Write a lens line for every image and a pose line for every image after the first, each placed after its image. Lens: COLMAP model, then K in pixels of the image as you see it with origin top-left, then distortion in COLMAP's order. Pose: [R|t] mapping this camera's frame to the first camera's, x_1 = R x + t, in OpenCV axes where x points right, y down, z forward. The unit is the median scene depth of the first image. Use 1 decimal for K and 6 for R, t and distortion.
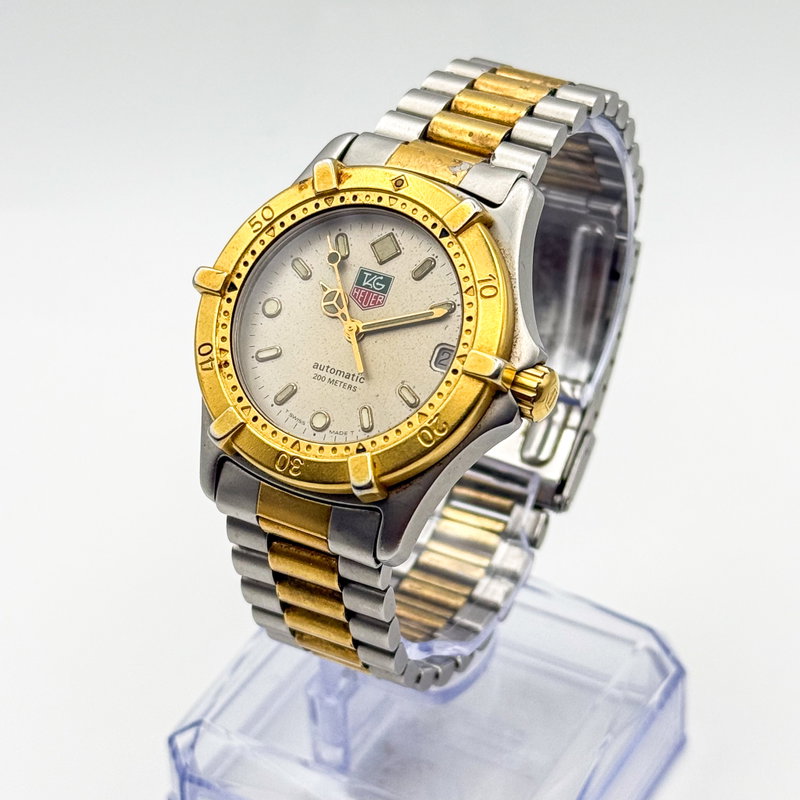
lens RADIAL K [[2424.2, 0, 400.0], [0, 2424.2, 400.0], [0, 0, 1]] dist [0.034478, 0.685137]
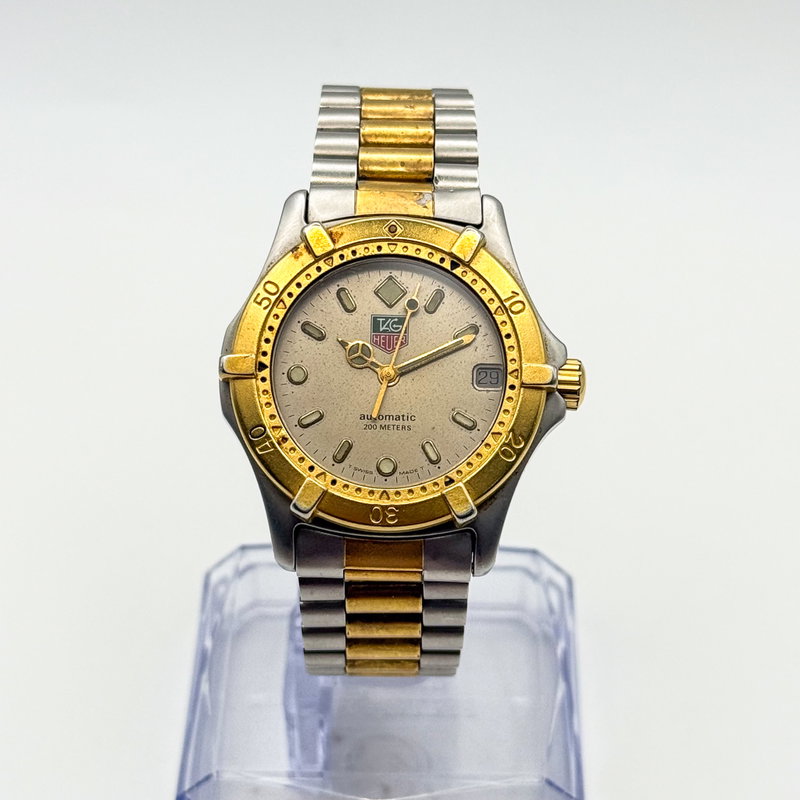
lens RADIAL K [[2424.2, 0, 400.0], [0, 2424.2, 400.0], [0, 0, 1]] dist [0.034478, 0.685137]
pose [[0.877010, -0.280996, 0.389736, -0.426239], [0.251272, 0.959621, 0.126450, -0.149278], [-0.409531, -0.012968, 0.912204, 0.033520]]
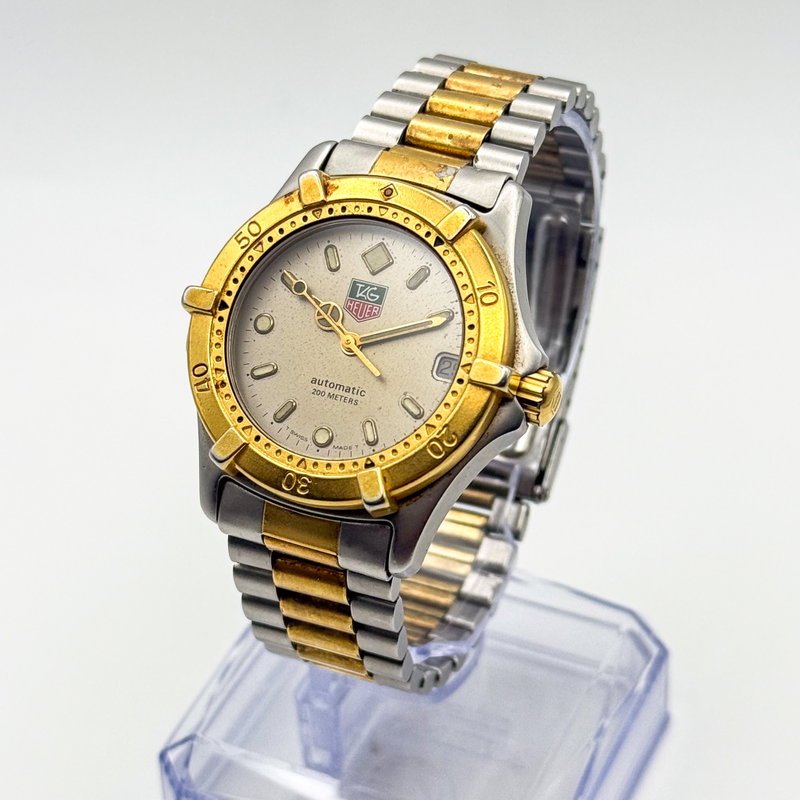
lens RADIAL K [[2424.2, 0, 400.0], [0, 2424.2, 400.0], [0, 0, 1]] dist [0.034478, 0.685137]
pose [[0.995750, -0.057000, 0.072344, -0.071478], [0.055029, 0.998065, 0.028948, -0.032834], [-0.073854, -0.024844, 0.996960, 0.009347]]
